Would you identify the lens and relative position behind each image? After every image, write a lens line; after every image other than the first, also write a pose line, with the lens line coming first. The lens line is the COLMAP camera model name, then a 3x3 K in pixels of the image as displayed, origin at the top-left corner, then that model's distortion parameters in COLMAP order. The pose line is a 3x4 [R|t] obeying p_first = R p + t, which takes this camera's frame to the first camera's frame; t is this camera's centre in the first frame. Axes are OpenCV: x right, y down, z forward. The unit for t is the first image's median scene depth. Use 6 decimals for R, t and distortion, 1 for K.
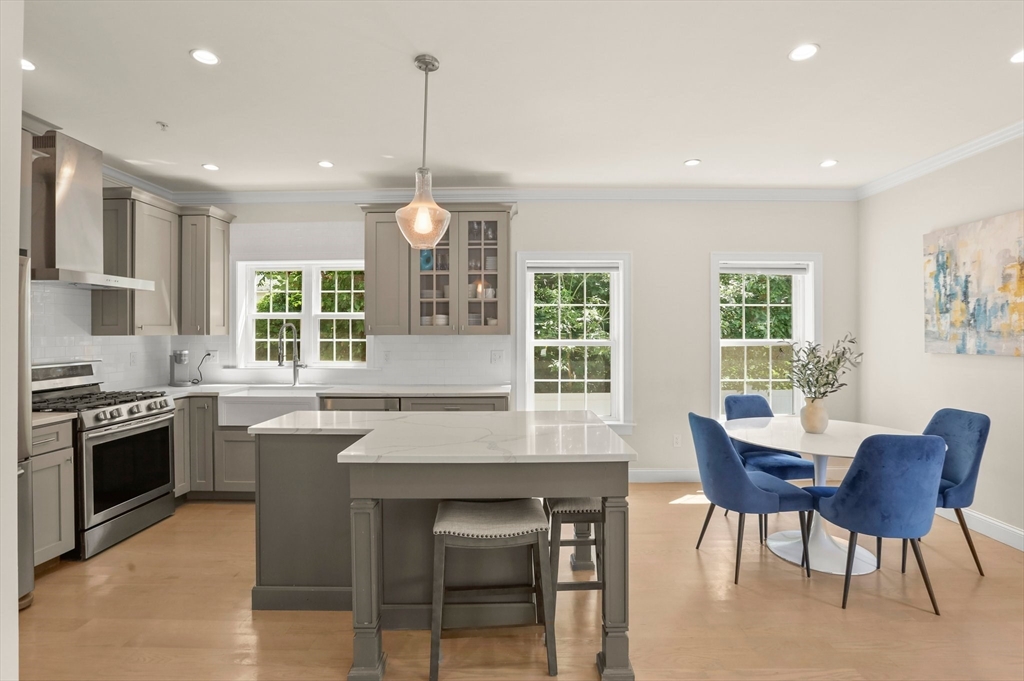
lens RADIAL K [[478.9, 0, 514.5], [0, 478.9, 335.1], [0, 0, 1]] dist [-0.061058, 0.022996]
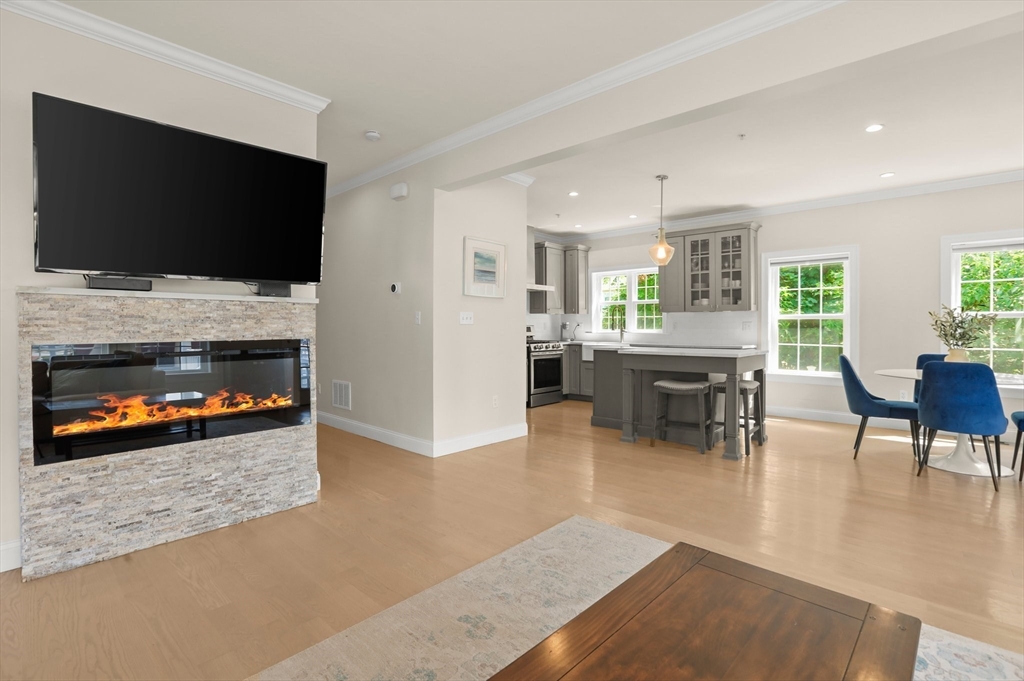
lens RADIAL K [[473.1, 0, 513.5], [0, 473.1, 330.4], [0, 0, 1]] dist [-0.059290, 0.022812]
pose [[0.748808, 0.005194, -0.662767, 0.456020], [-0.003573, 0.999986, 0.003799, 0.067443], [0.662778, -0.000477, 0.748816, -0.659580]]
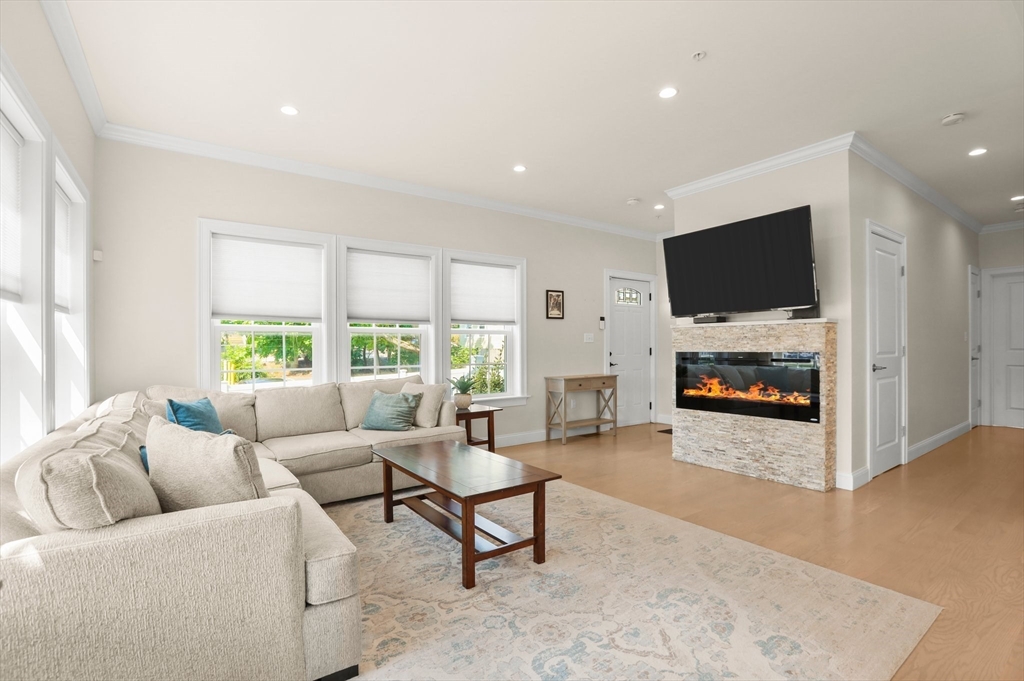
lens RADIAL K [[473.6, 0, 509.2], [0, 473.6, 344.7], [0, 0, 1]] dist [-0.067597, 0.031683]
pose [[-0.808223, 0.003743, -0.588865, 0.737818], [0.002285, 0.999992, 0.003220, 0.066227], [0.588873, 0.001257, -0.808225, 0.117855]]
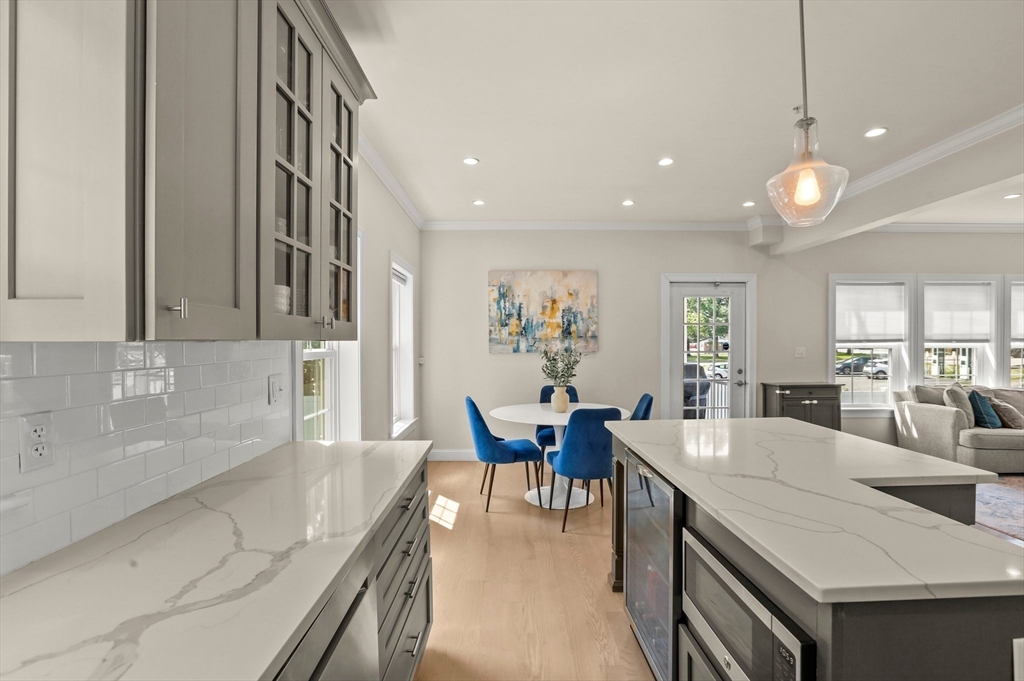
lens RADIAL K [[478.9, 0, 514.5], [0, 478.9, 335.1], [0, 0, 1]] dist [-0.061058, 0.022996]
pose [[-0.022123, 0.012515, 0.999677, -0.607136], [0.006495, 0.999902, -0.012374, 0.001084], [-0.999734, 0.006219, -0.022202, 0.945573]]
